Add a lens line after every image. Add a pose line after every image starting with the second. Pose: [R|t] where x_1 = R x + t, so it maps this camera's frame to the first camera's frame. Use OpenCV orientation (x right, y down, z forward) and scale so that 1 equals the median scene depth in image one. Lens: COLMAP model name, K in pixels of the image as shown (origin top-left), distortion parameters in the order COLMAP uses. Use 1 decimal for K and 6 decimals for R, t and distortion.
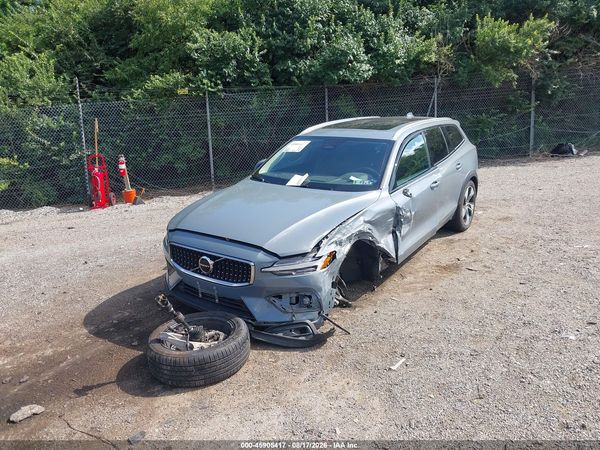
lens RADIAL K [[487.1, 0, 288.5], [0, 487.1, 190.2], [0, 0, 1]] dist [0.004630, -0.008277]
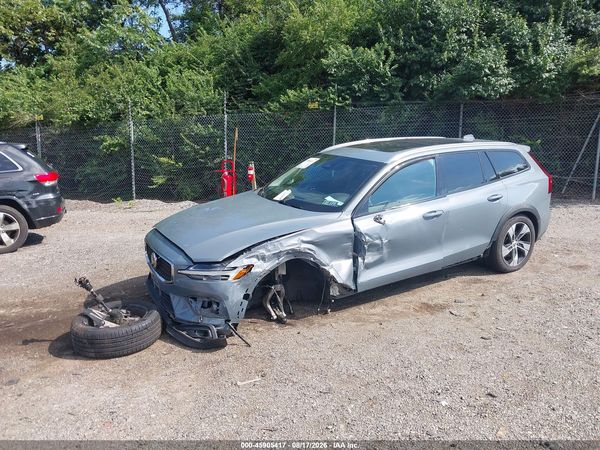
lens RADIAL K [[487.1, 0, 288.5], [0, 487.1, 190.2], [0, 0, 1]] dist [0.004630, -0.008277]
pose [[0.911070, 0.087378, -0.402885, 0.177636], [-0.096759, 0.995303, -0.002945, -0.011671], [0.400735, 0.041666, 0.915246, 0.023929]]
